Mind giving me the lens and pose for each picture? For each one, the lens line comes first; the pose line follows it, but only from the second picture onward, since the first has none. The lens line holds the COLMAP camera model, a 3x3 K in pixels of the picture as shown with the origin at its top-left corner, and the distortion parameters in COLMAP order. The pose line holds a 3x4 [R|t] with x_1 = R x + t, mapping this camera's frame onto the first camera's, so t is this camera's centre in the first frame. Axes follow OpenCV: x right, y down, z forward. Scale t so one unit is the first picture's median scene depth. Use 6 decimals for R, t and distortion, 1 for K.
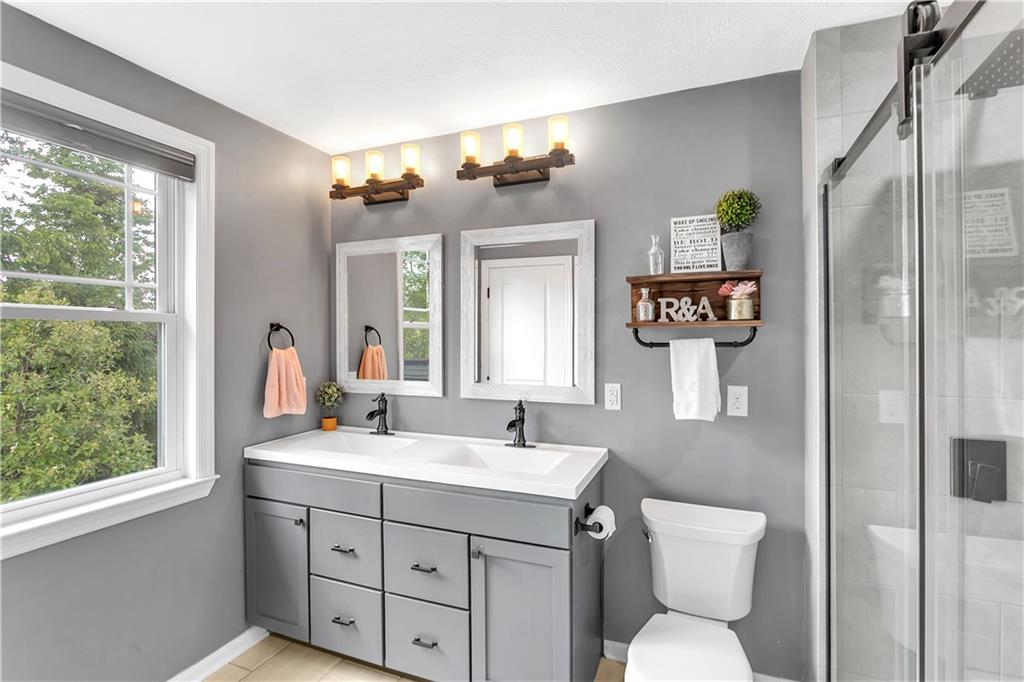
lens RADIAL K [[494.8, 0, 514.4], [0, 494.8, 339.1], [0, 0, 1]] dist [-0.005496, -0.000231]
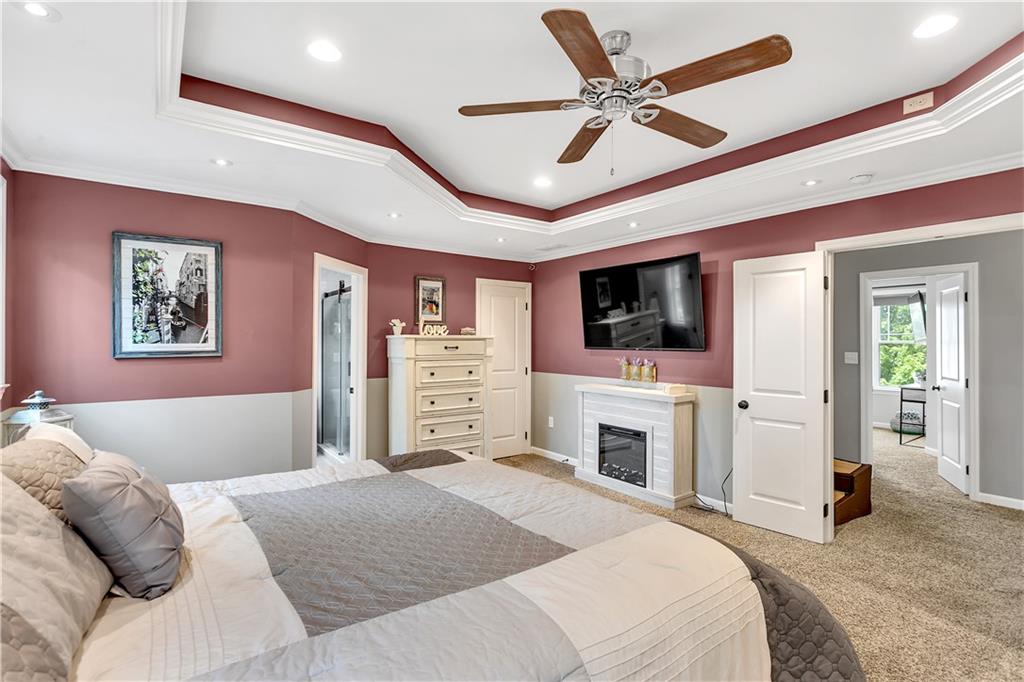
lens RADIAL K [[494.8, 0, 510.2], [0, 494.8, 338.7], [0, 0, 1]] dist [-0.005496, -0.000231]
pose [[0.536245, 0.003482, 0.844055, -1.159182], [-0.008281, 0.999965, 0.001137, -0.011401], [-0.844022, -0.007599, 0.536255, -1.452228]]
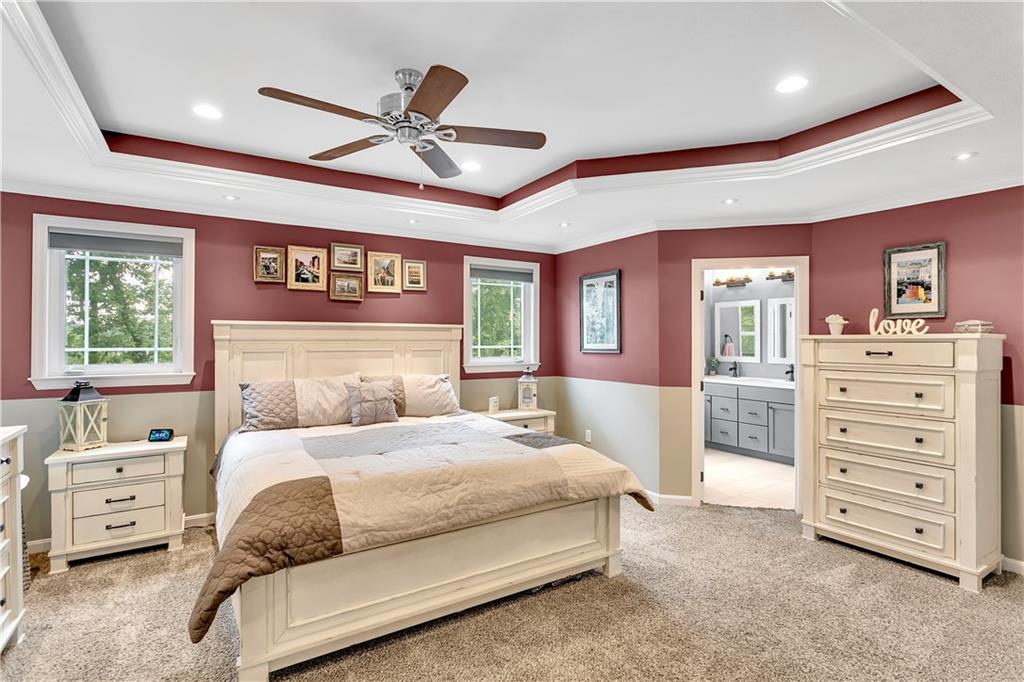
lens RADIAL K [[494.8, 0, 518.1], [0, 494.8, 341.2], [0, 0, 1]] dist [-0.005496, -0.000231]
pose [[0.814975, 0.002717, -0.579490, 0.310615], [0.000814, 0.999983, 0.005834, -0.012399], [0.579495, -0.005226, 0.814959, -1.784154]]
